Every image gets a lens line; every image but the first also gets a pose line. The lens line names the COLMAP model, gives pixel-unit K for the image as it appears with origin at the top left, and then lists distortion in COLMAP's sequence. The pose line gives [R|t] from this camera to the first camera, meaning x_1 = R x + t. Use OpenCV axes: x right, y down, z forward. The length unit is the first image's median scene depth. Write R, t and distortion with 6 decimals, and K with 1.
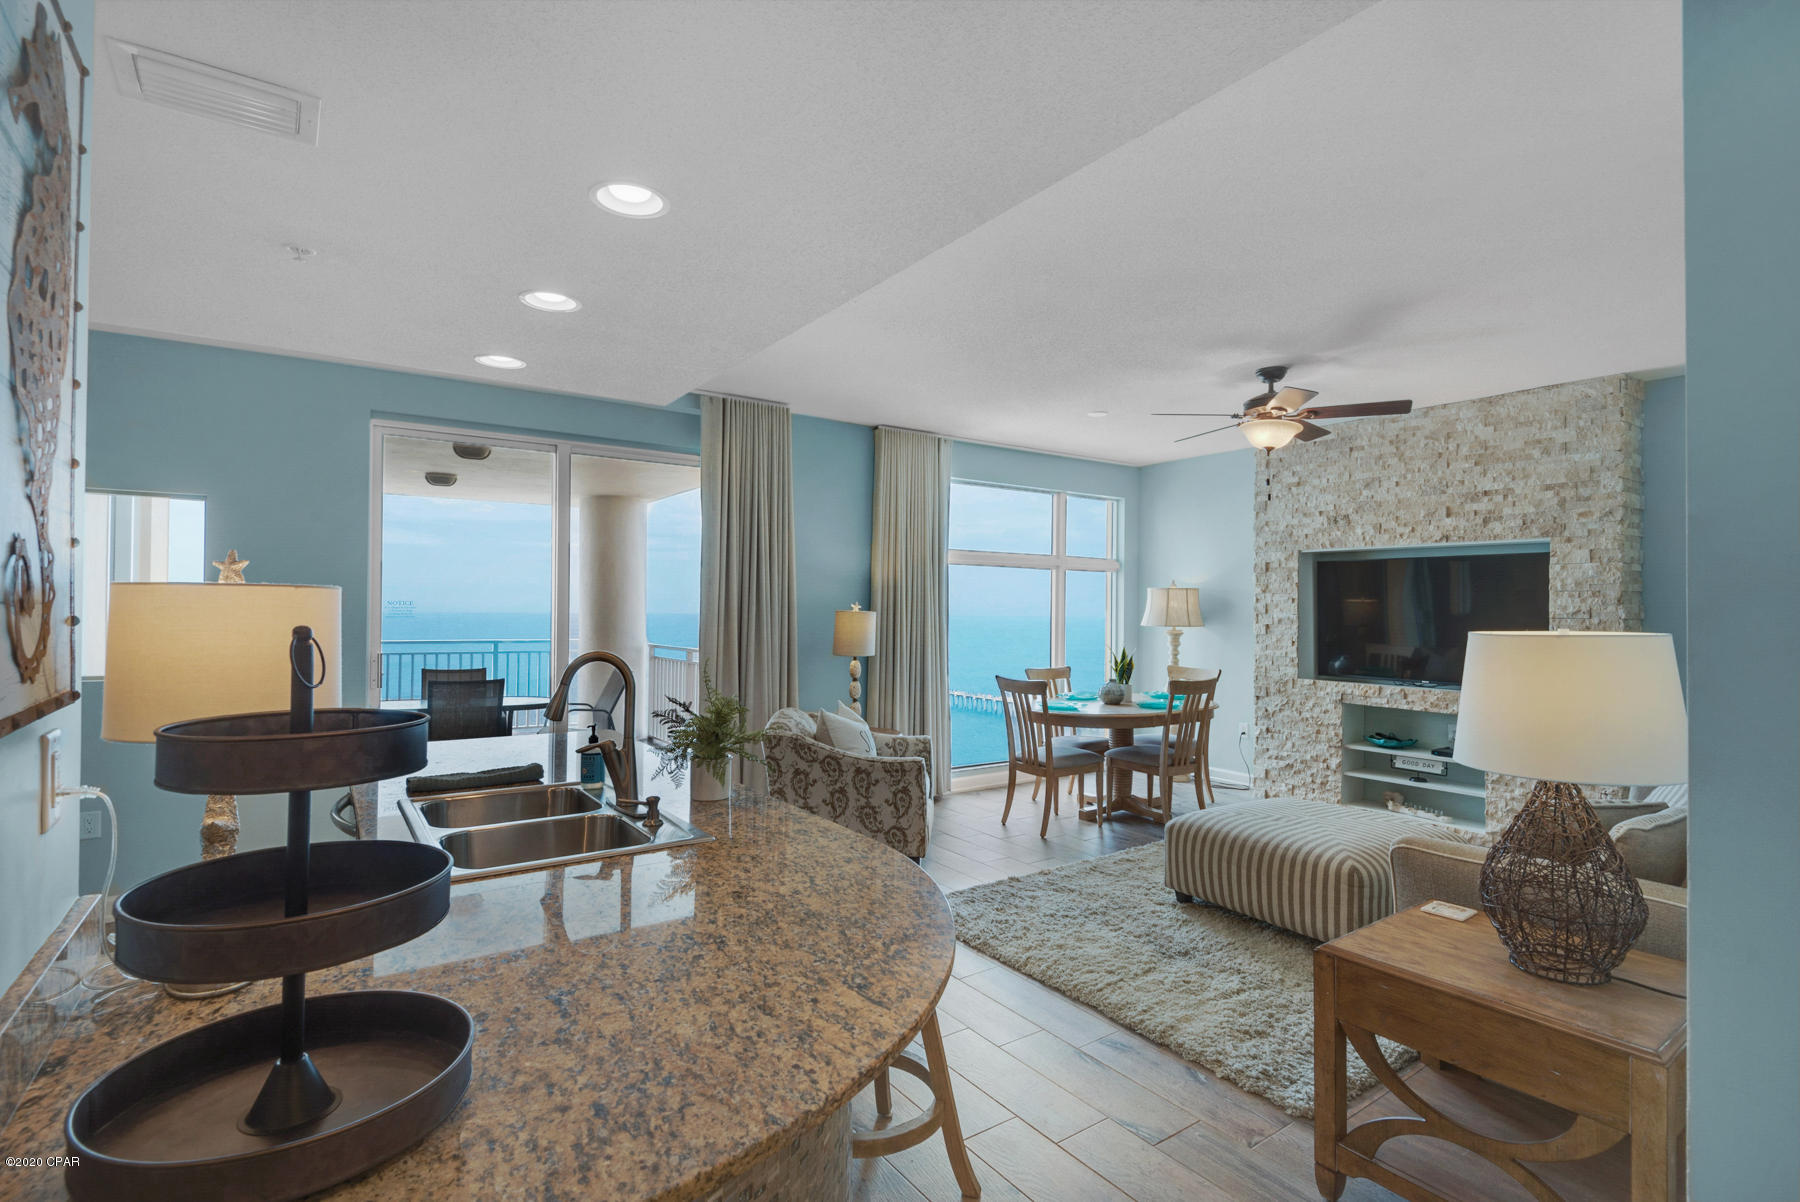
lens RADIAL K [[832.6, 0, 895.6], [0, 832.6, 604.4], [0, 0, 1]] dist [0.005067, -0.001196]
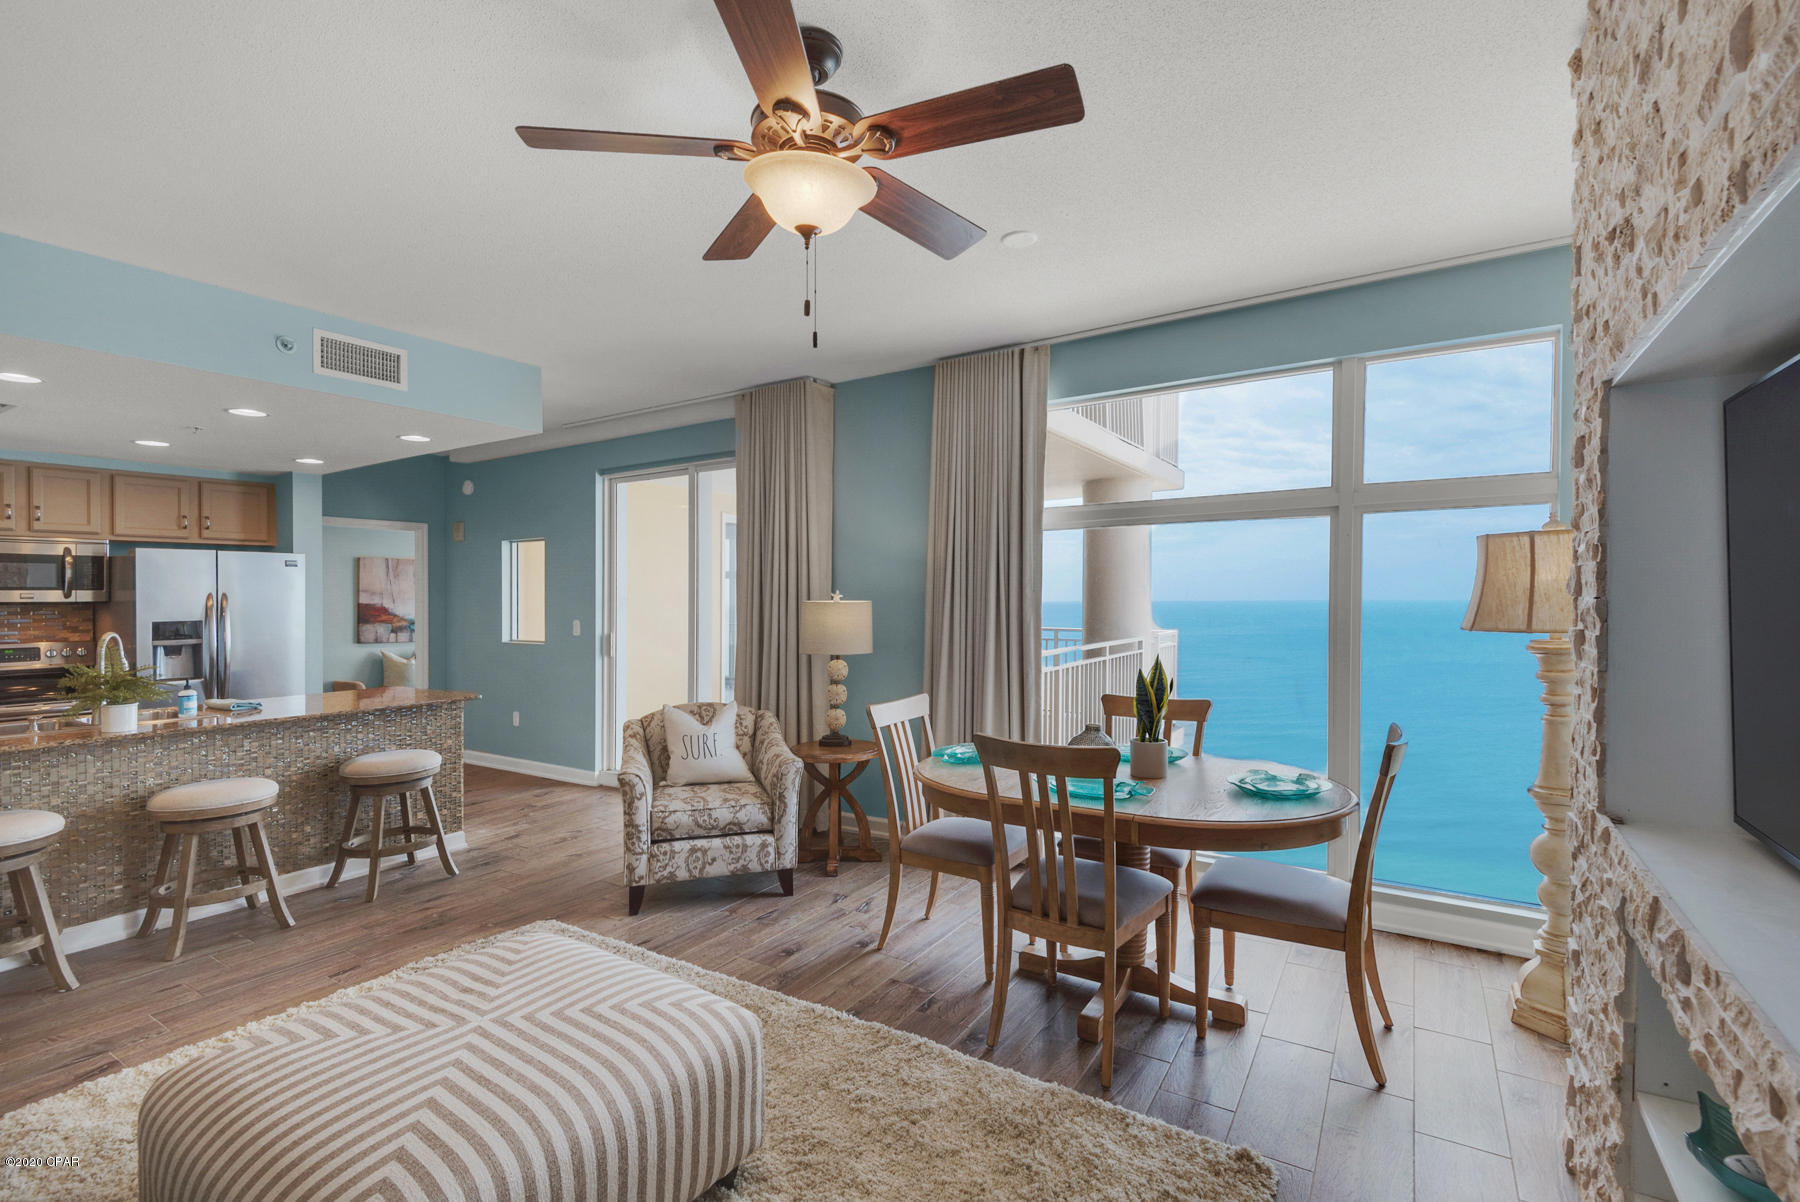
lens RADIAL K [[820.0, 0, 898.8], [0, 820.0, 605.5], [0, 0, 1]] dist [0.019143, -0.009109]
pose [[0.395504, -0.001107, -0.918464, 0.742273], [0.020068, 0.999771, 0.007436, 0.007334], [0.918245, -0.021373, 0.395436, 0.731829]]
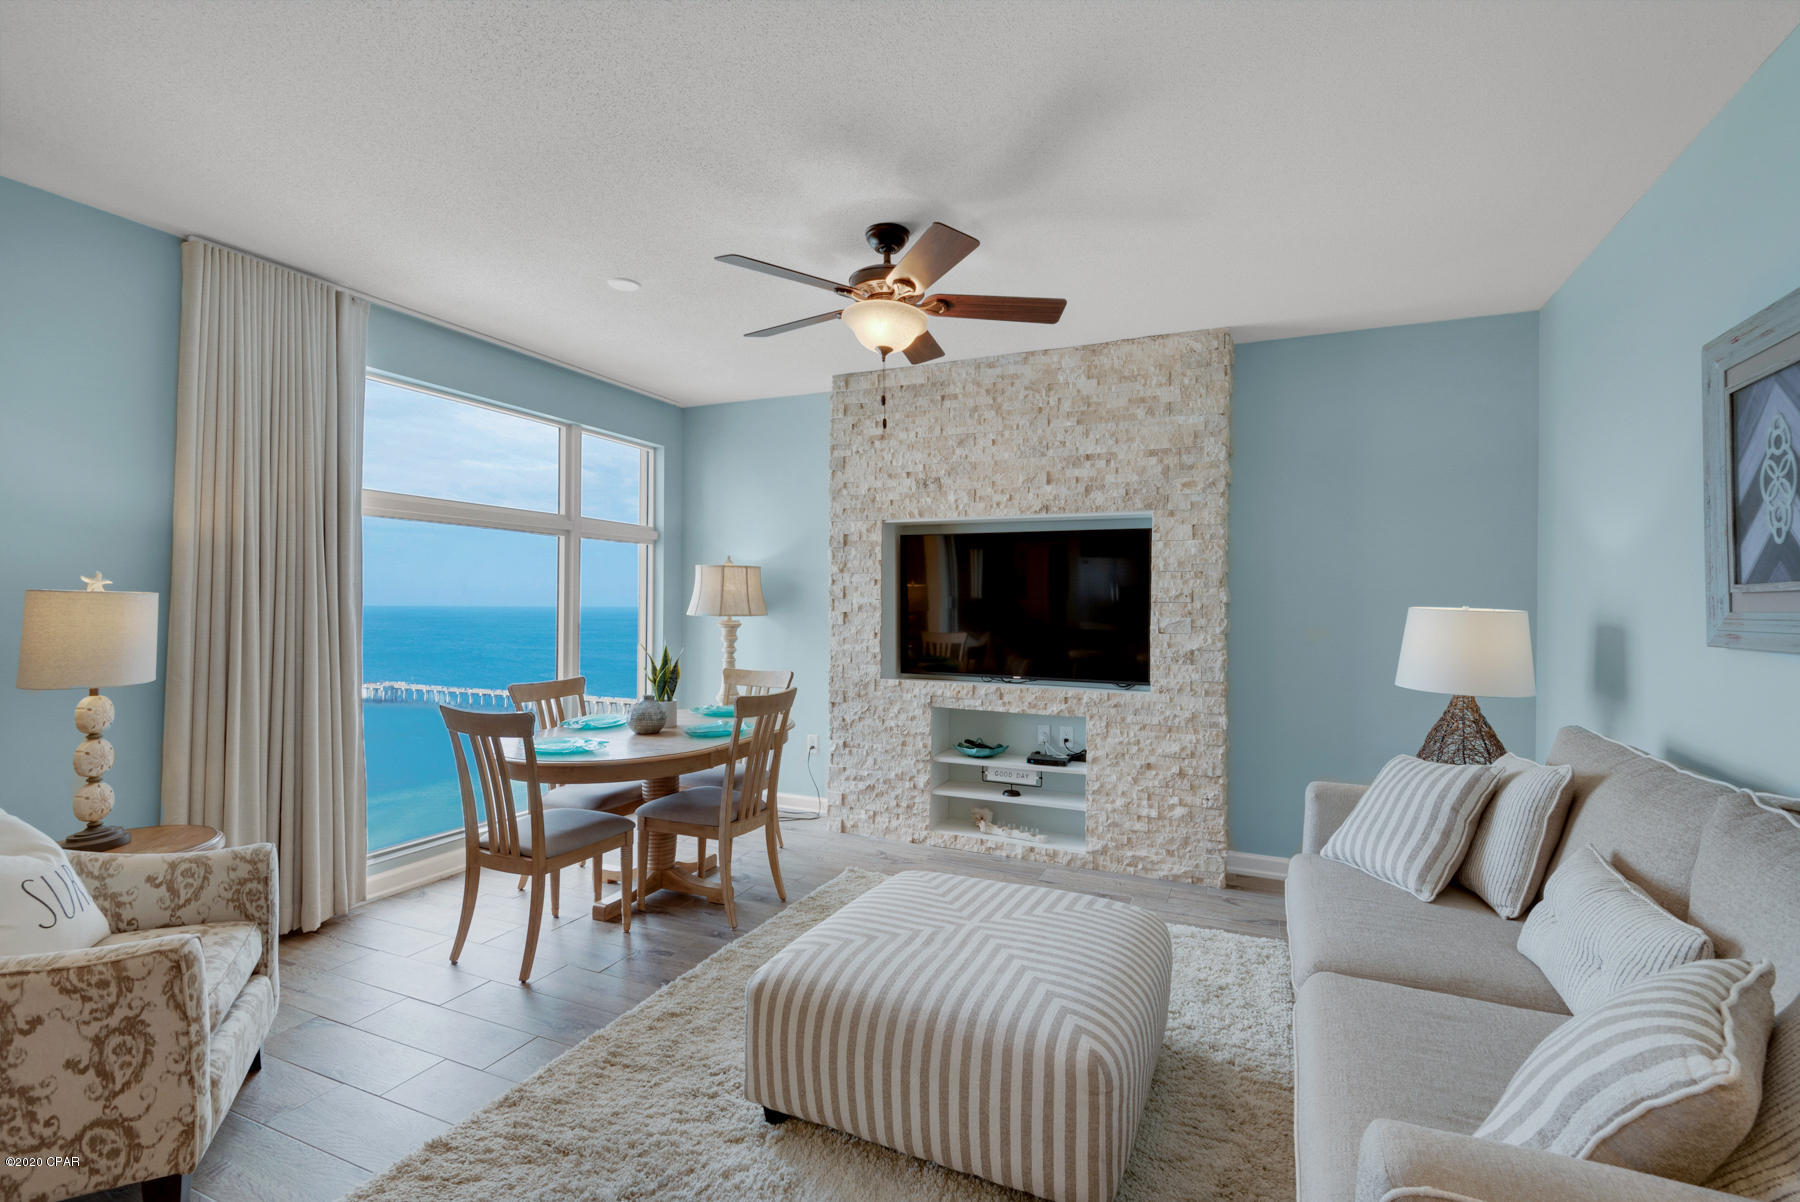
lens RADIAL K [[820.0, 0, 905.6], [0, 820.0, 601.6], [0, 0, 1]] dist [0.019143, -0.009109]
pose [[0.847302, -0.001600, 0.531109, 0.092247], [-0.003461, 0.999958, 0.008534, 0.008203], [-0.531100, -0.009069, 0.847260, 0.356390]]
